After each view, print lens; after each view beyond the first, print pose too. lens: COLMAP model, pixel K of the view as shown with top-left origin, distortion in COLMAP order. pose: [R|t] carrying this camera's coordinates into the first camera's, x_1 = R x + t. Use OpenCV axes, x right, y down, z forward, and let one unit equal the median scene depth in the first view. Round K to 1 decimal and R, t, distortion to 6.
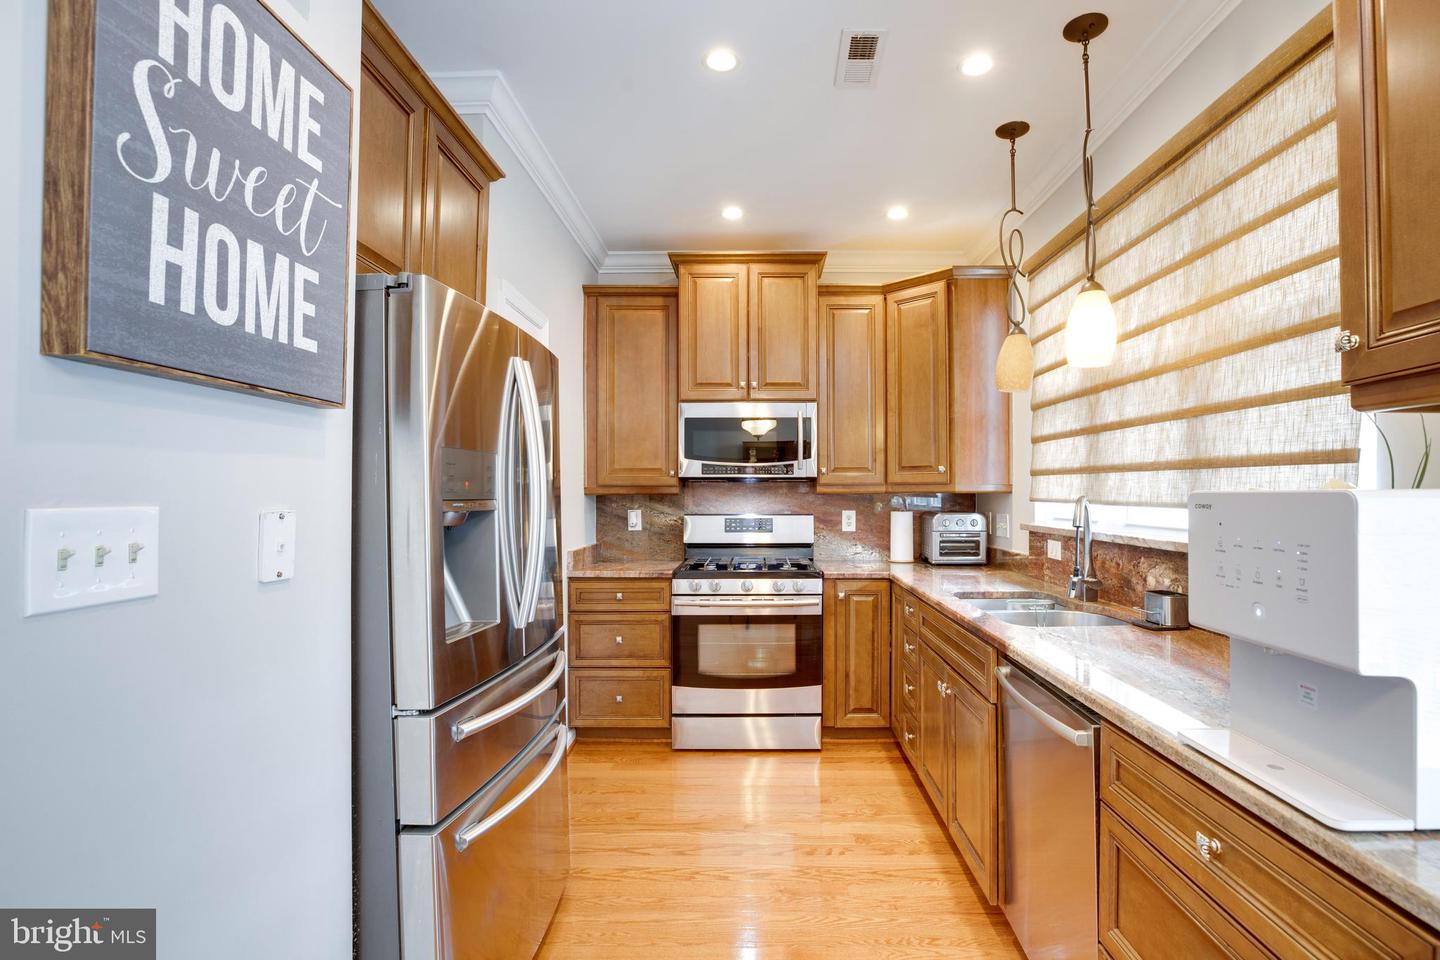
lens RADIAL K [[677.9, 0, 762.7], [0, 677.9, 491.7], [0, 0, 1]] dist [-0.039493, 0.010562]
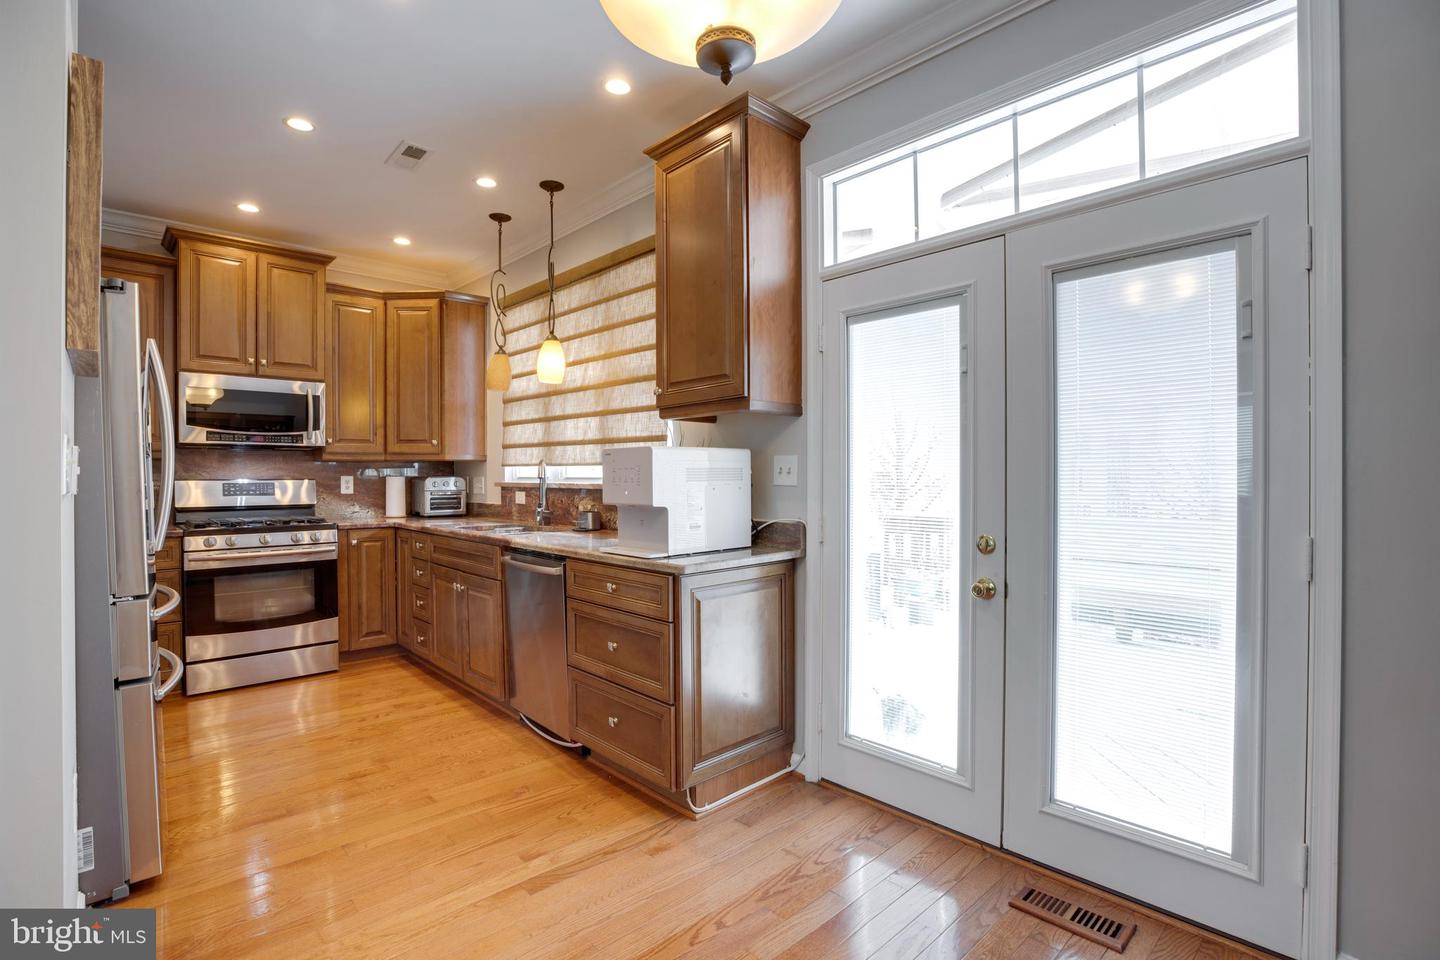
lens RADIAL K [[677.9, 0, 713.9], [0, 677.9, 481.2], [0, 0, 1]] dist [-0.039493, 0.010562]
pose [[0.734368, -0.005044, 0.678733, -0.301953], [-0.001236, 0.999961, 0.008768, 0.039536], [-0.678751, -0.007277, 0.734333, -0.442322]]
